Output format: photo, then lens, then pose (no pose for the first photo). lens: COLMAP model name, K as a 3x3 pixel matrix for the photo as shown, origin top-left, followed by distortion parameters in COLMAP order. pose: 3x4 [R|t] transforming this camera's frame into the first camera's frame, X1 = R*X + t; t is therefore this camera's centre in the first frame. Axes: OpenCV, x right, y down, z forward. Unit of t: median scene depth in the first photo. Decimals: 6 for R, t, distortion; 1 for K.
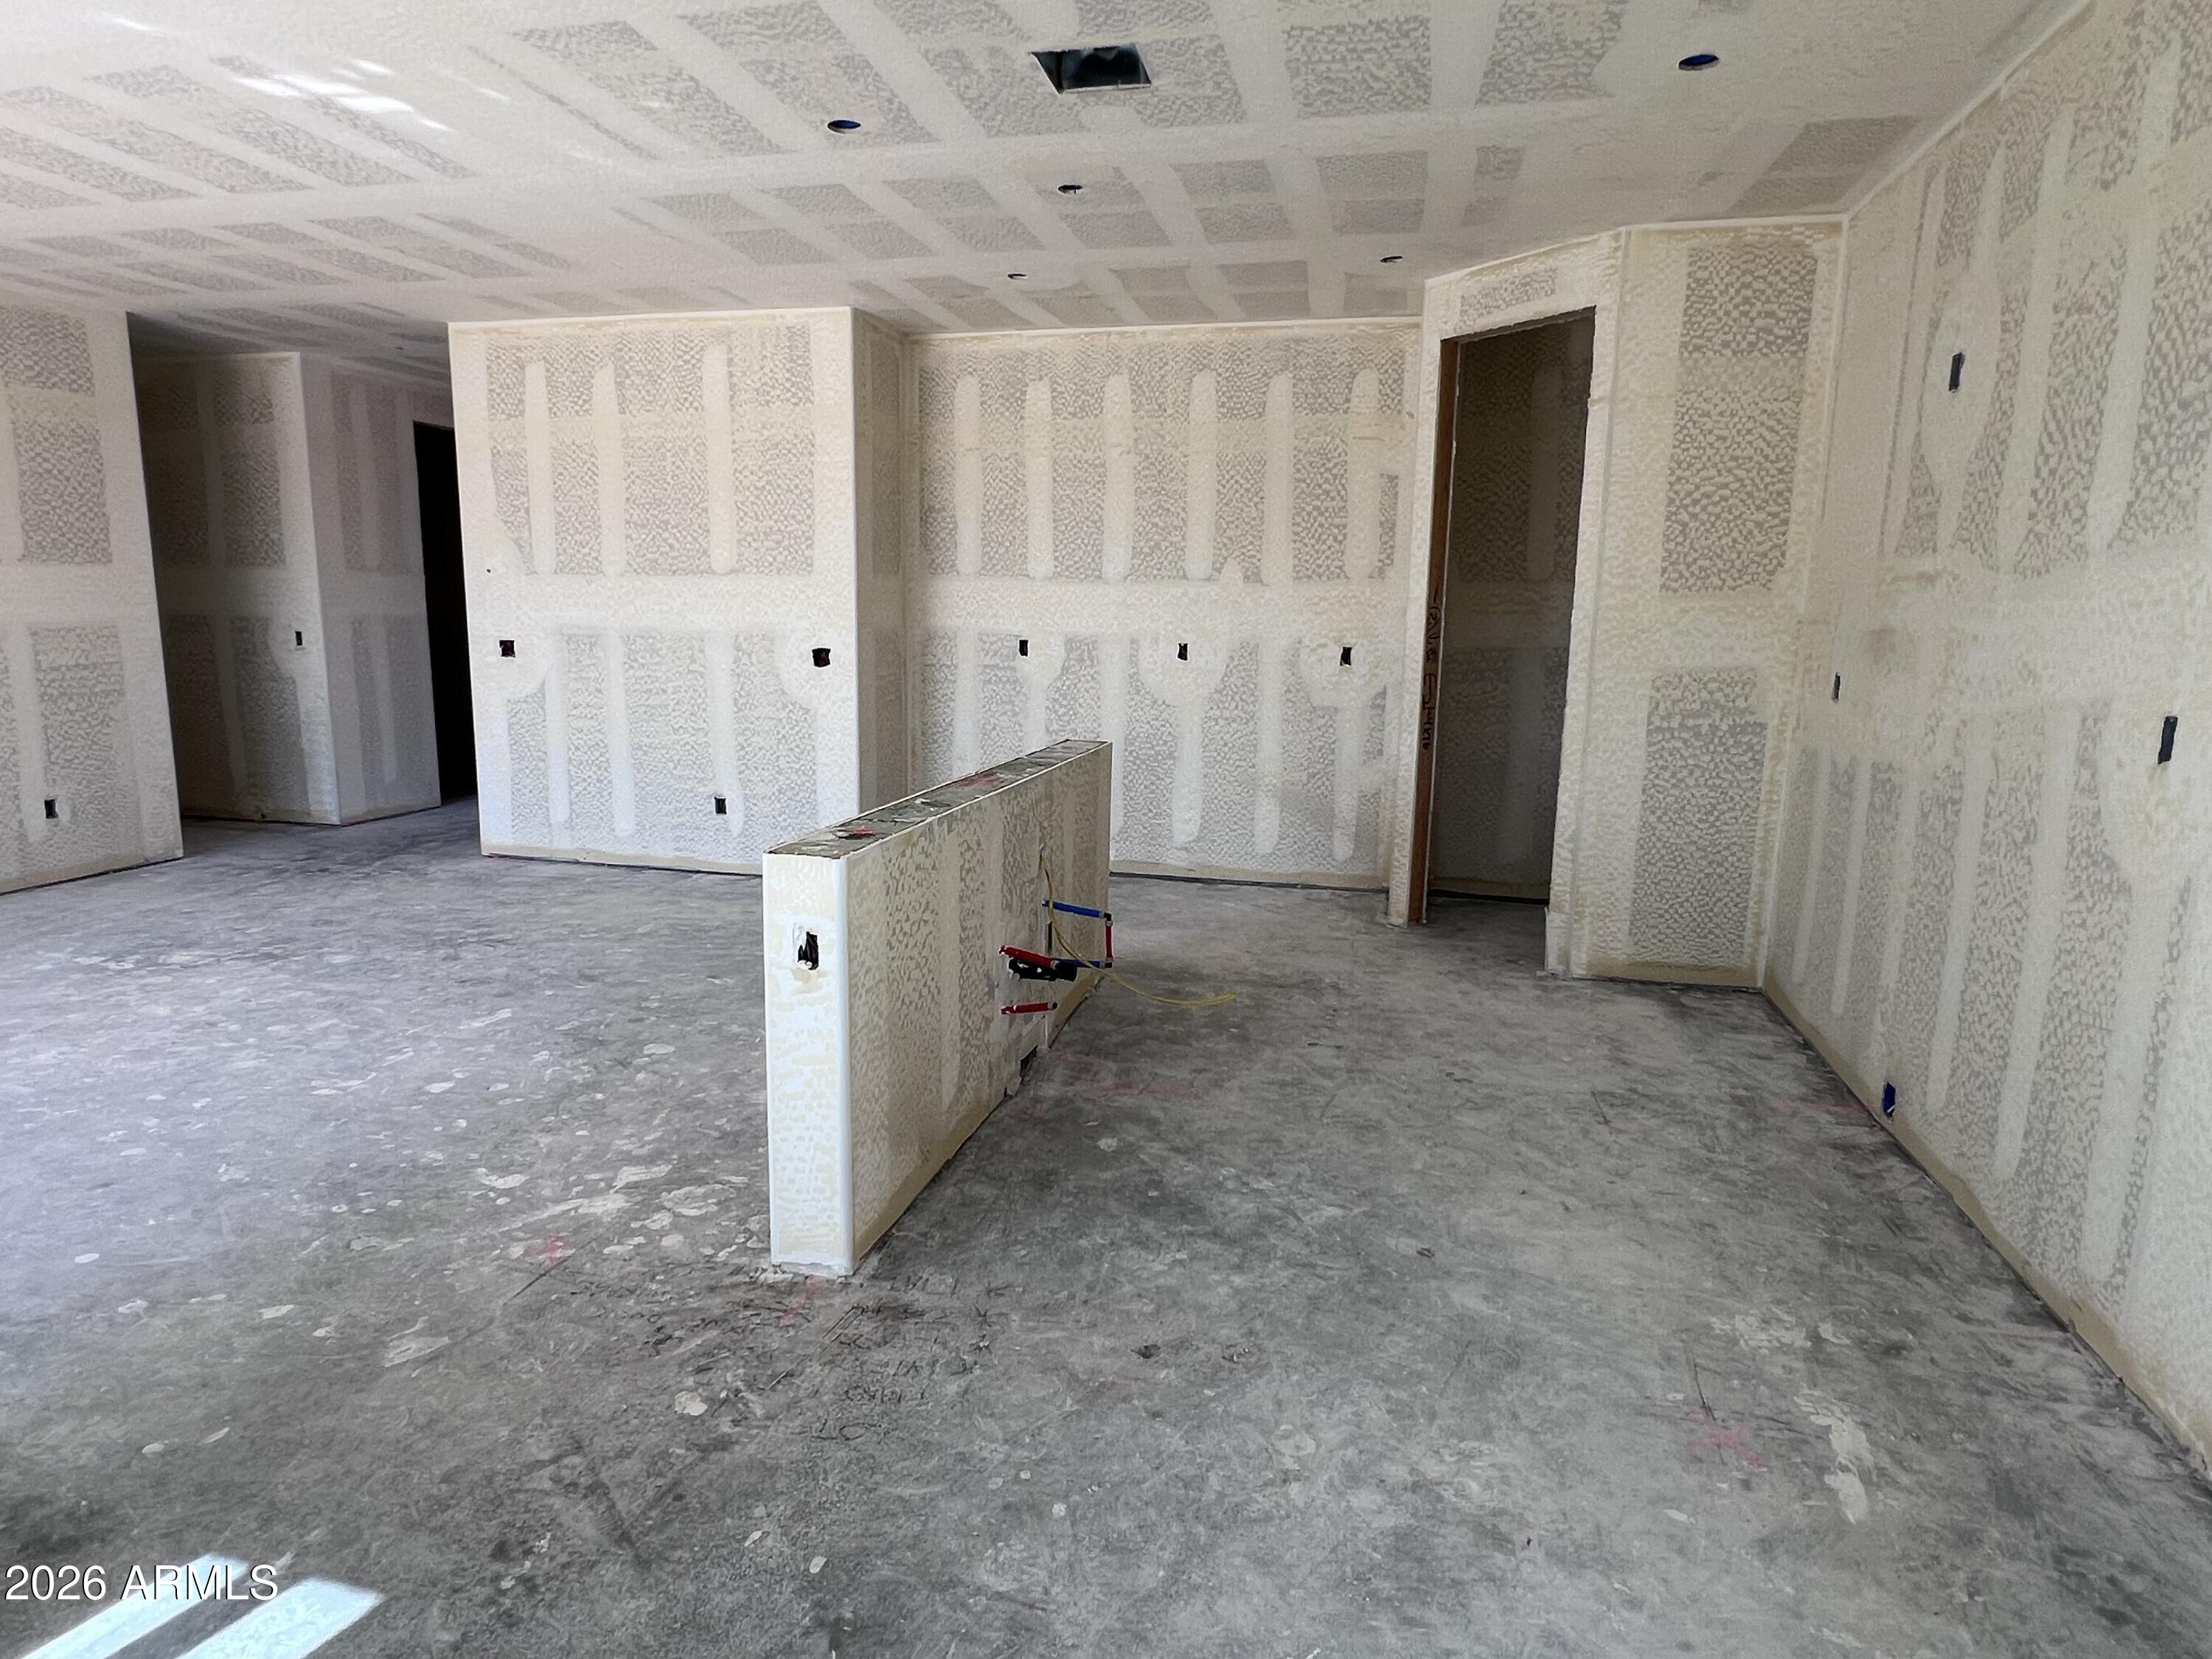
lens RADIAL K [[1299.0, 0, 1089.0], [0, 1299.0, 836.5], [0, 0, 1]] dist [-0.006558, 0.002610]
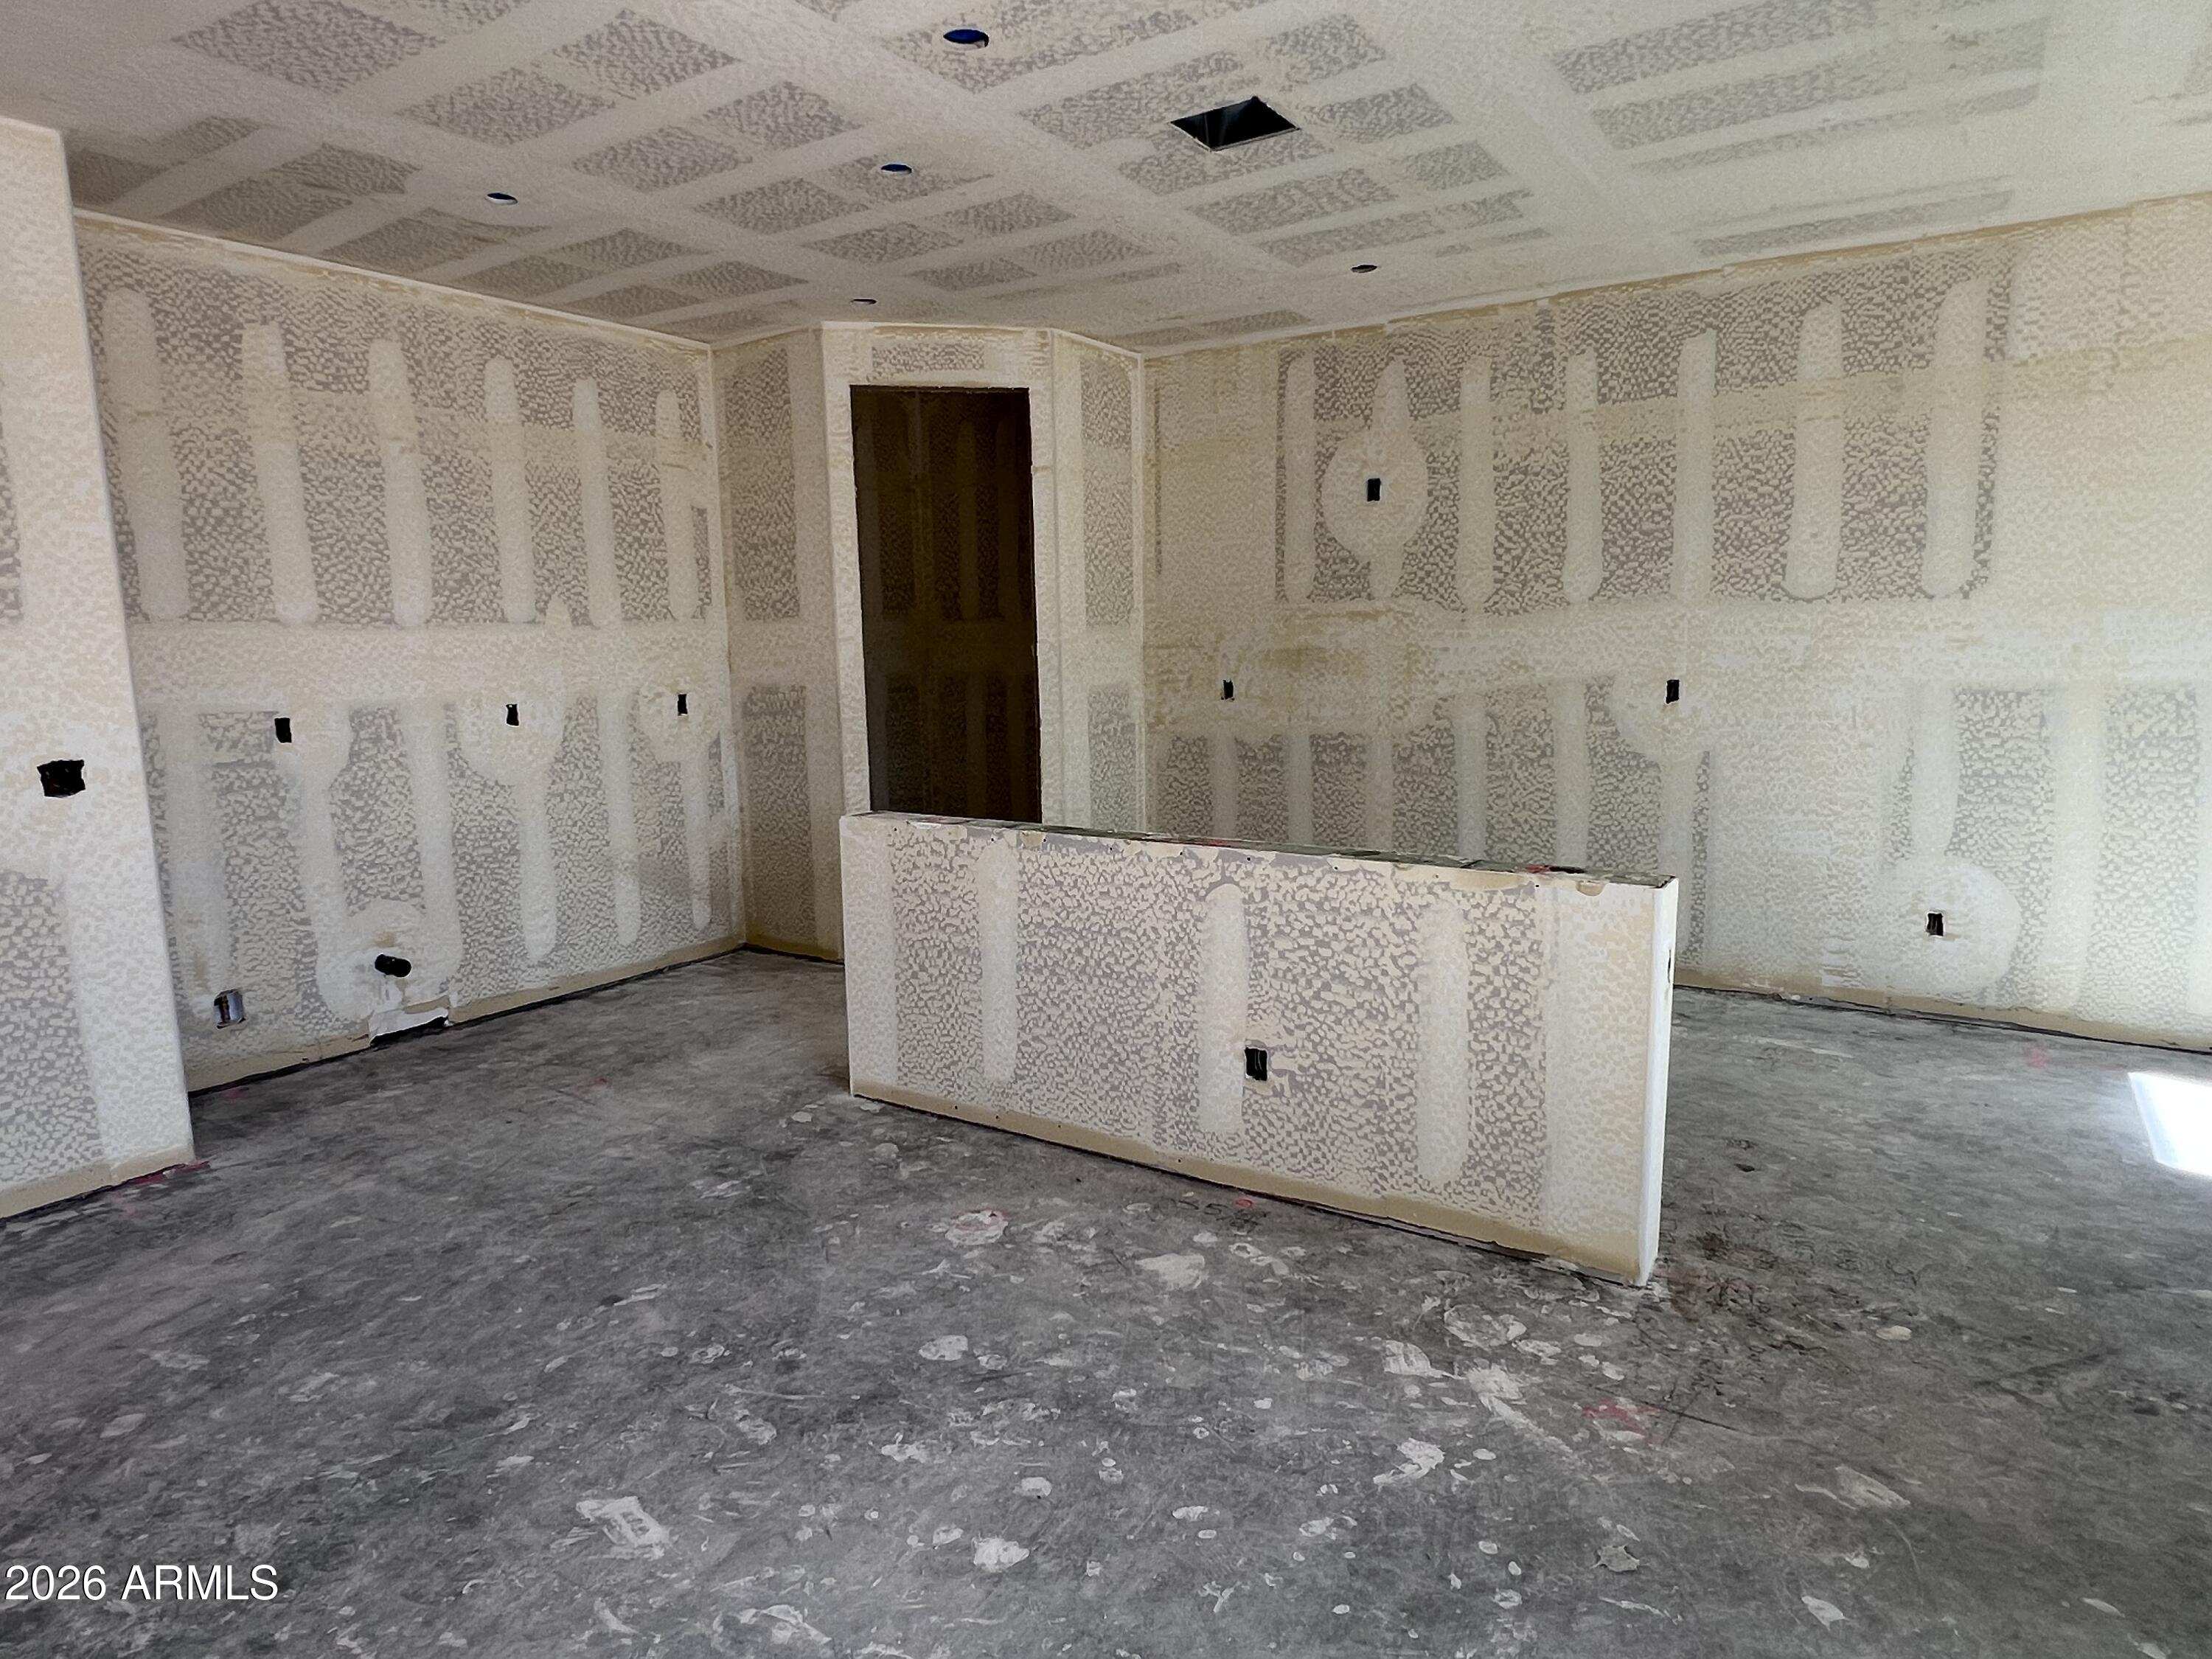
lens RADIAL K [[1299.0, 0, 1096.5], [0, 1299.0, 831.8], [0, 0, 1]] dist [-0.006558, 0.002610]
pose [[0.338323, -0.163147, 0.926780, -0.687773], [0.188167, 0.976695, 0.103243, -0.113312], [-0.922026, 0.139460, 0.361137, 0.521634]]
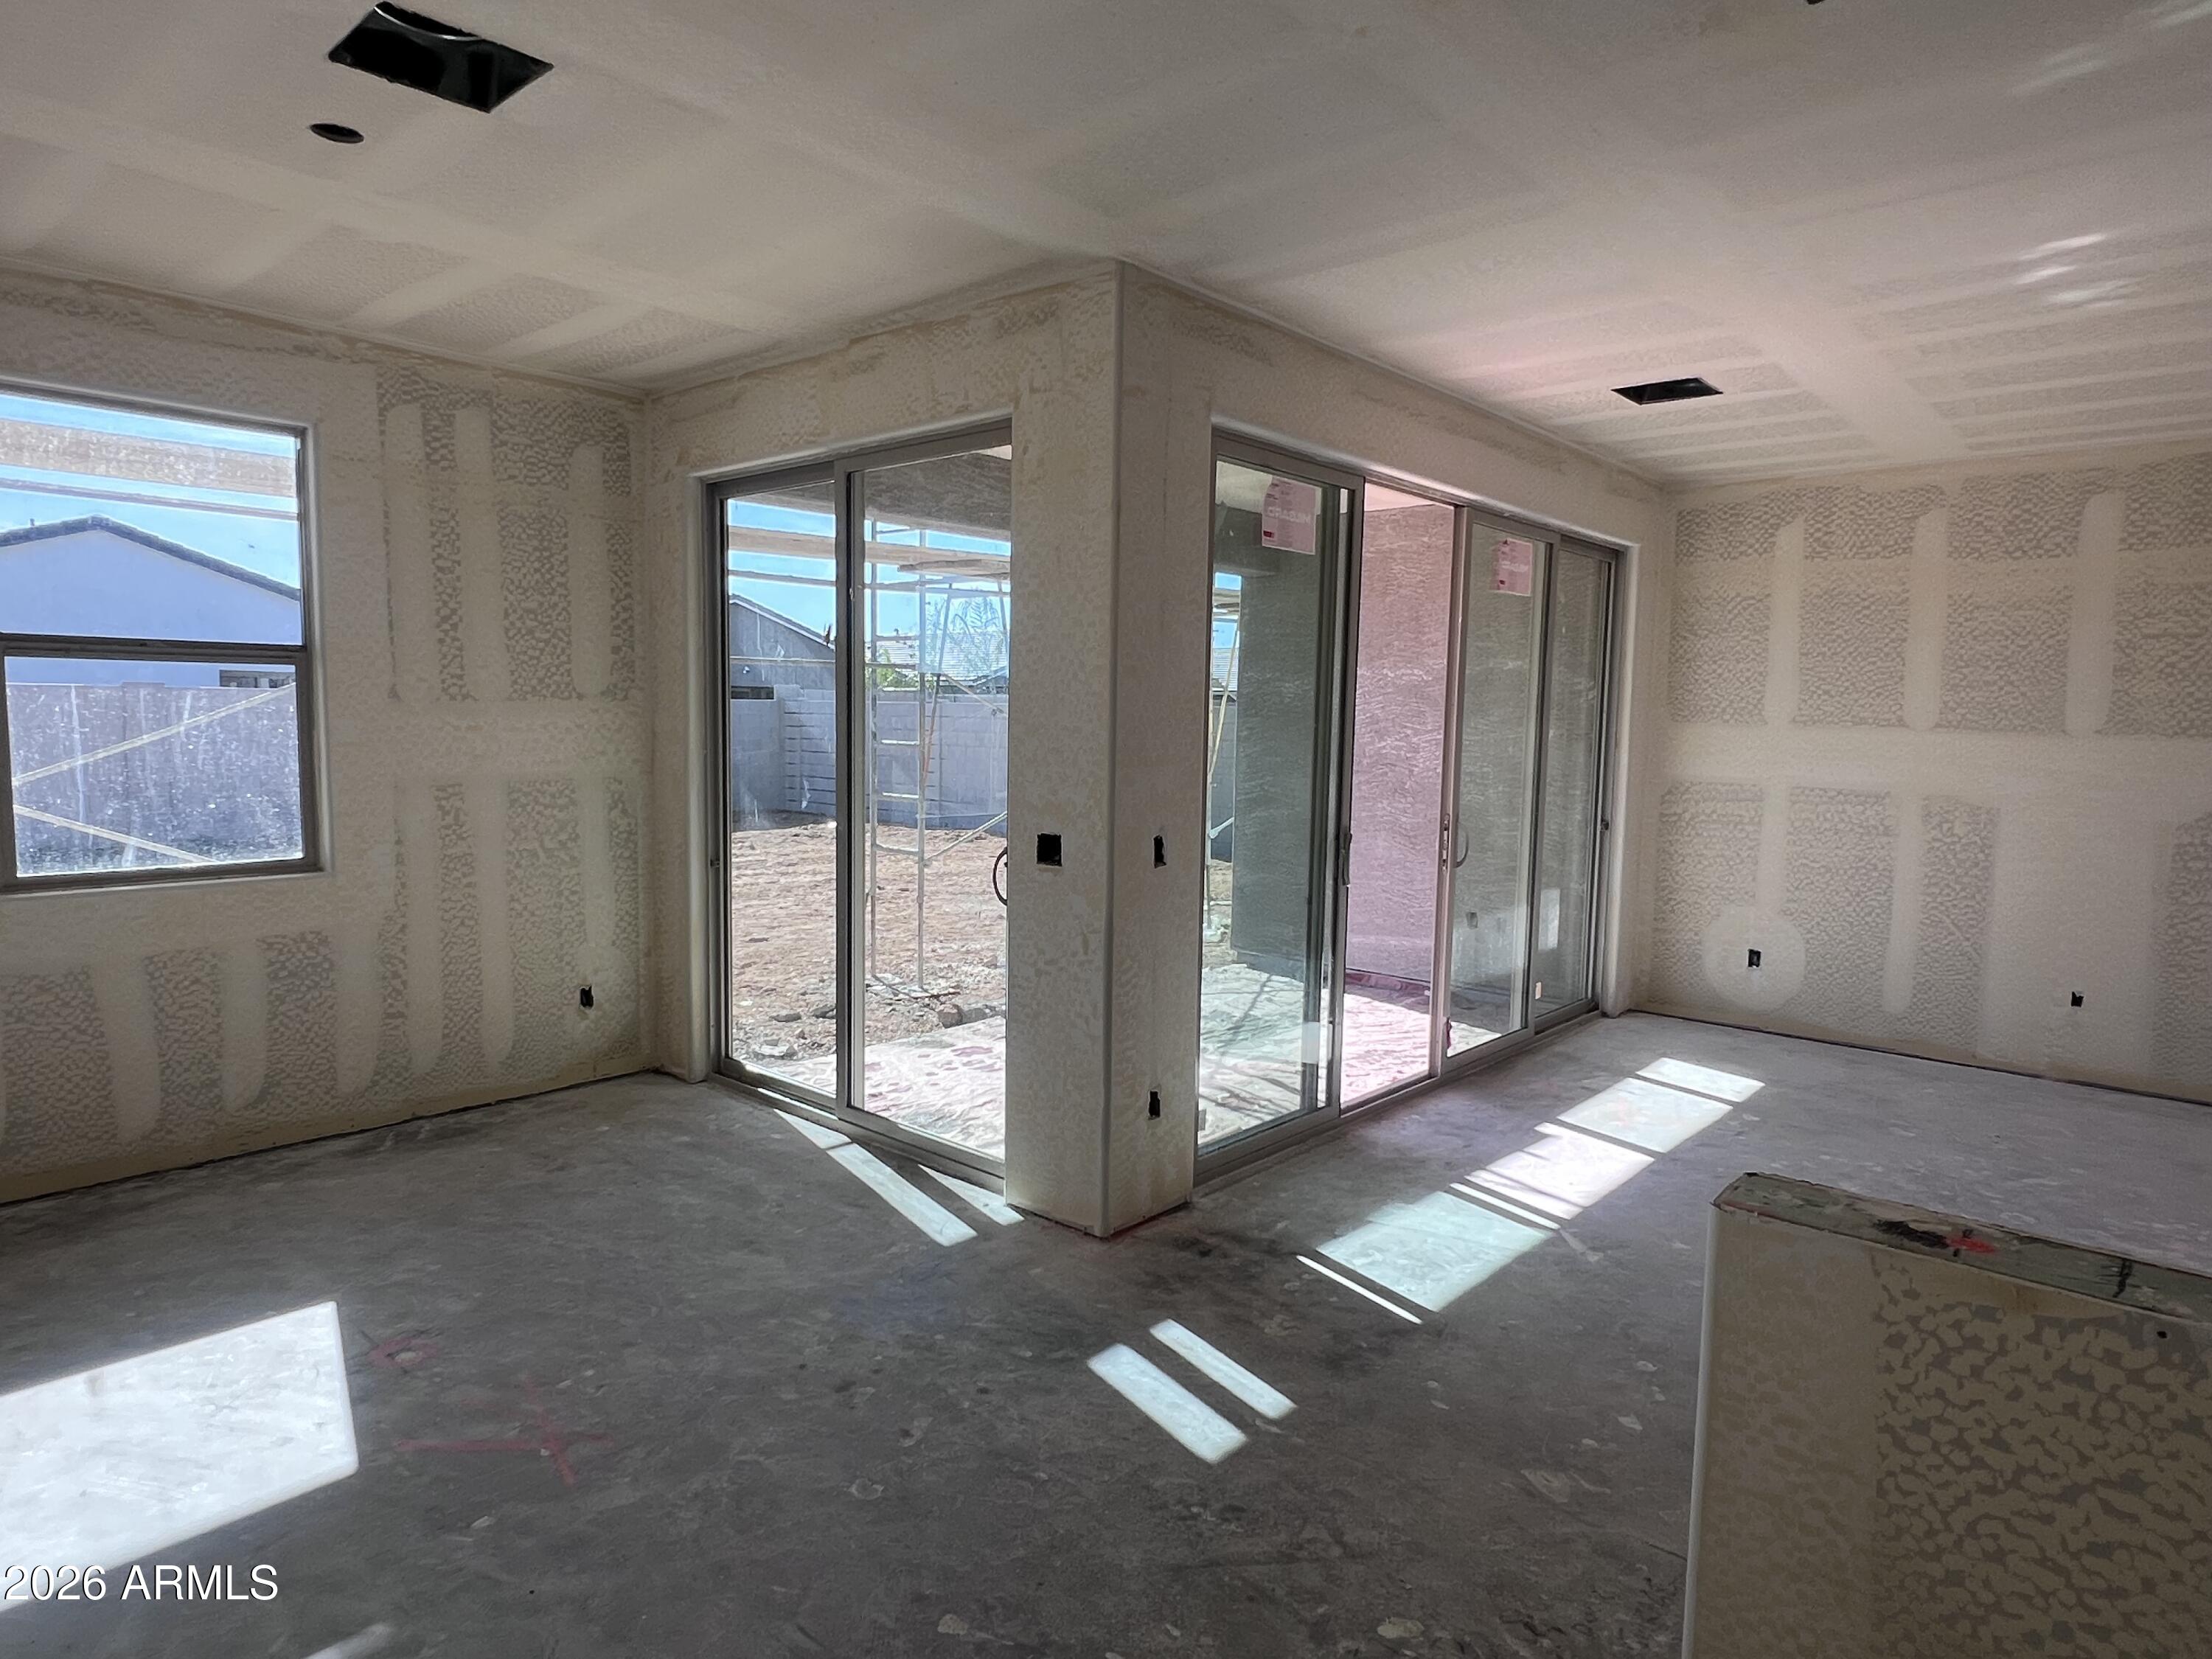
lens RADIAL K [[1299.0, 0, 1089.5], [0, 1299.0, 834.1], [0, 0, 1]] dist [-0.006558, 0.002610]
pose [[-0.473121, 0.057644, -0.879109, 0.271649], [-0.179971, 0.970491, 0.160493, -0.110006], [0.862419, 0.234147, -0.448786, 0.485082]]
